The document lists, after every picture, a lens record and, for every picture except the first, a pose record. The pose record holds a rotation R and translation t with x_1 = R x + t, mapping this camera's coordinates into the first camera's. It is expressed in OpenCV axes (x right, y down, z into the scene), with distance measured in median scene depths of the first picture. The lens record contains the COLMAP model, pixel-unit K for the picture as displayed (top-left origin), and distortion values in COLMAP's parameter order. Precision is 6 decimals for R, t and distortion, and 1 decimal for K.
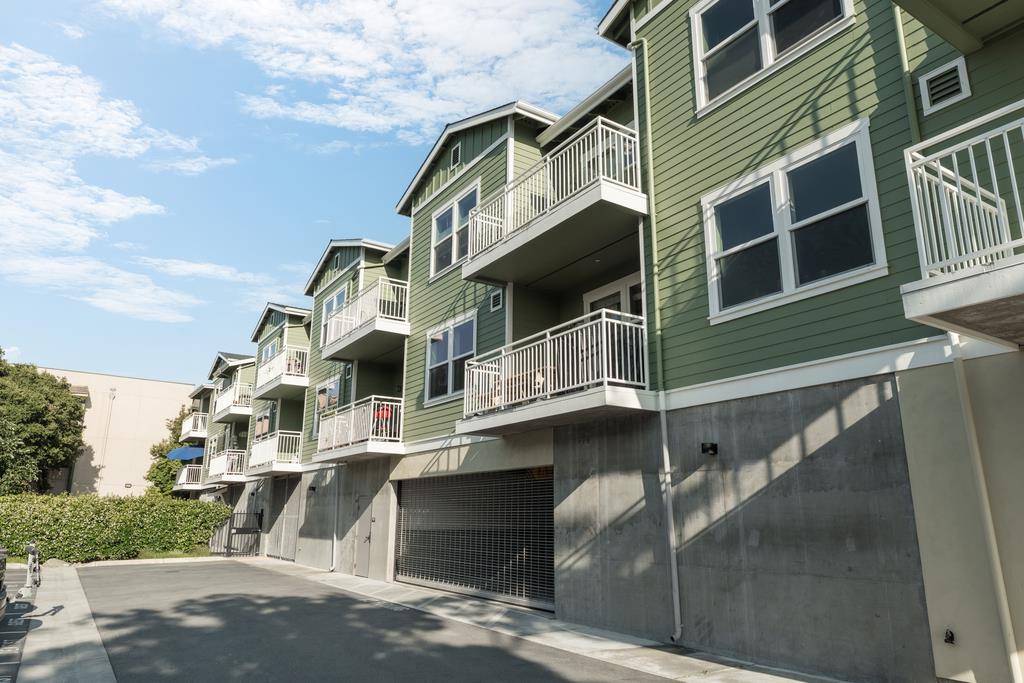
lens RADIAL K [[682.8, 0, 506.1], [0, 682.8, 344.7], [0, 0, 1]] dist [-0.002242, 0.000734]
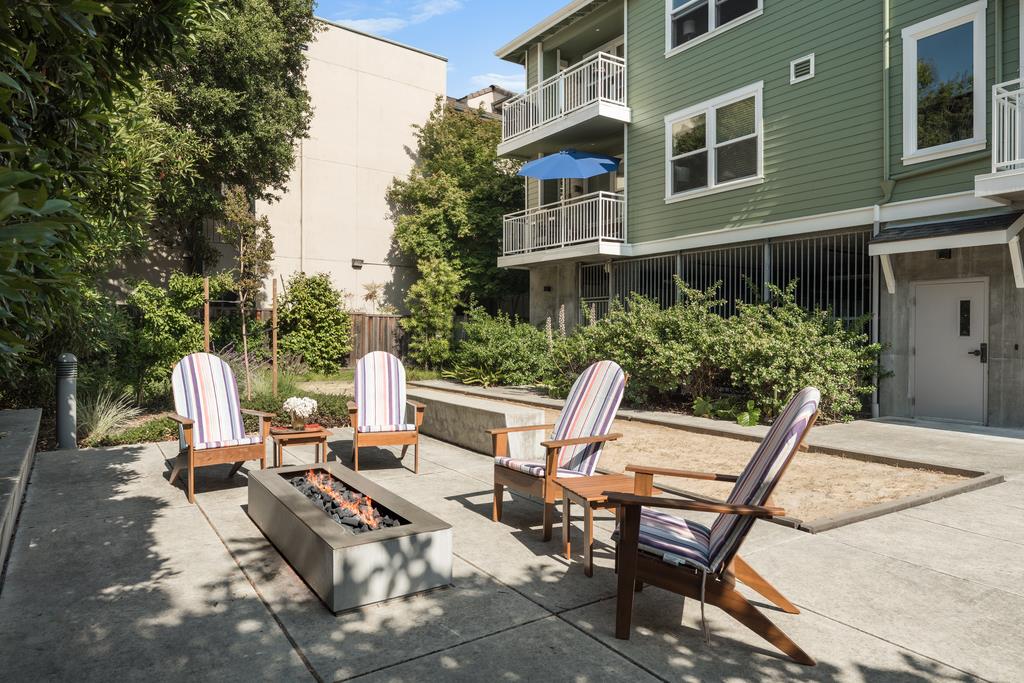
lens RADIAL K [[652.9, 0, 510.8], [0, 652.9, 337.4], [0, 0, 1]] dist [0.003885, -0.000182]
pose [[0.999791, -0.018571, 0.008557, -0.086531], [0.015662, 0.964556, 0.263414, -0.137230], [-0.013146, -0.263225, 0.964645, -0.572438]]
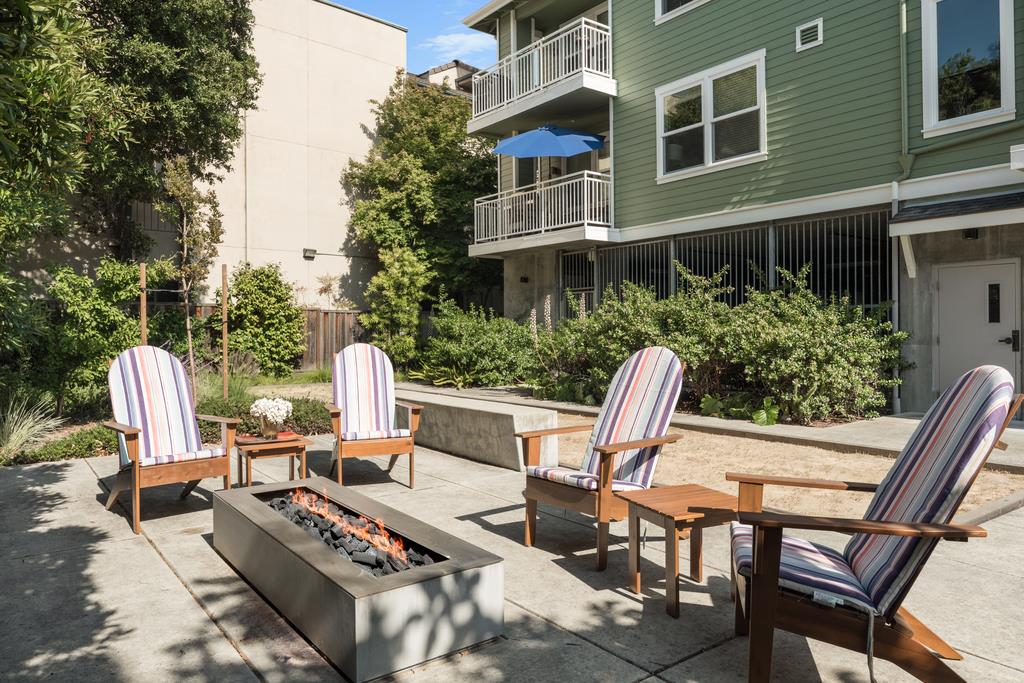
lens RADIAL K [[694.4, 0, 511.1], [0, 694.4, 332.9], [0, 0, 1]] dist [0.002830, 0.000434]
pose [[0.996892, -0.029091, 0.073211, -0.135430], [0.009317, 0.966336, 0.257116, -0.107650], [-0.078226, -0.255635, 0.963603, -0.506073]]
